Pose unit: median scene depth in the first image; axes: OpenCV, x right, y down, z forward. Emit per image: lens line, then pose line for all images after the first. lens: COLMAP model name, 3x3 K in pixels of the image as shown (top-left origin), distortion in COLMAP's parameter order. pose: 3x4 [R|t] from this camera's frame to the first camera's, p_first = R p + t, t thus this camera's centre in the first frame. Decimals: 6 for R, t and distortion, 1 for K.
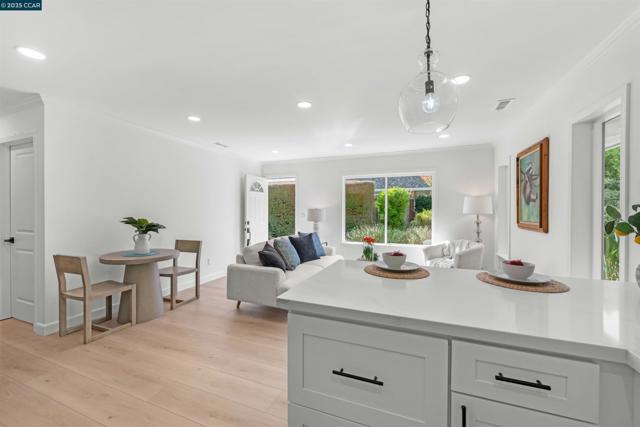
lens RADIAL K [[261.4, 0, 313.5], [0, 261.4, 211.6], [0, 0, 1]] dist [-0.000316, -0.000125]
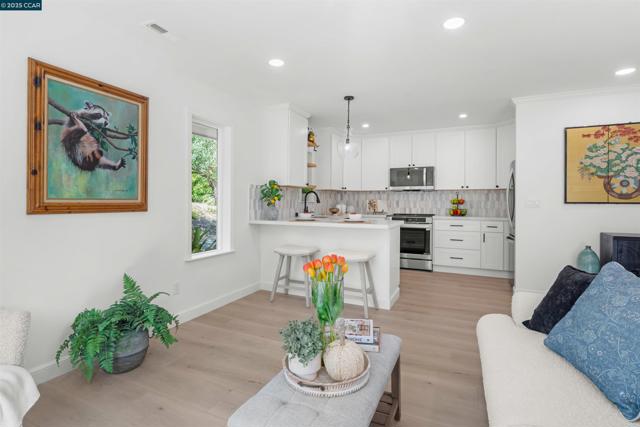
lens RADIAL K [[314.2, 0, 318.2], [0, 314.2, 201.6], [0, 0, 1]] dist [0.006063, -0.000944]
pose [[-0.998692, -0.008799, 0.050359, 0.160999], [-0.008376, 0.999928, 0.008604, 0.021684], [-0.050431, 0.008171, -0.998694, 1.110639]]
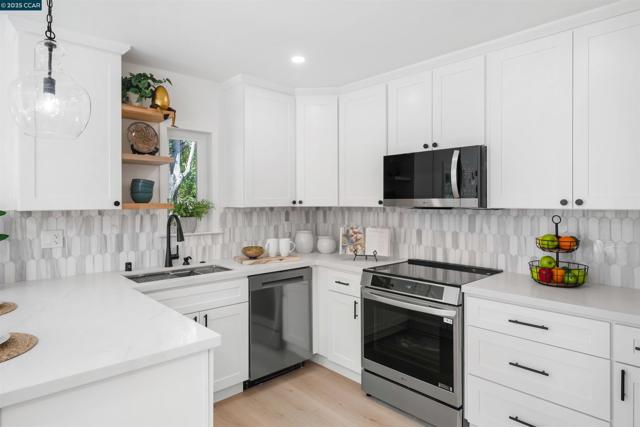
lens RADIAL K [[378.0, 0, 318.2], [0, 378.0, 202.9], [0, 0, 1]] dist [0.000617, 0.001374]
pose [[-0.903015, -0.004120, 0.429590, -0.232650], [0.002276, 0.999894, 0.014372, -0.032117], [-0.429603, 0.013956, -0.902910, 0.479819]]
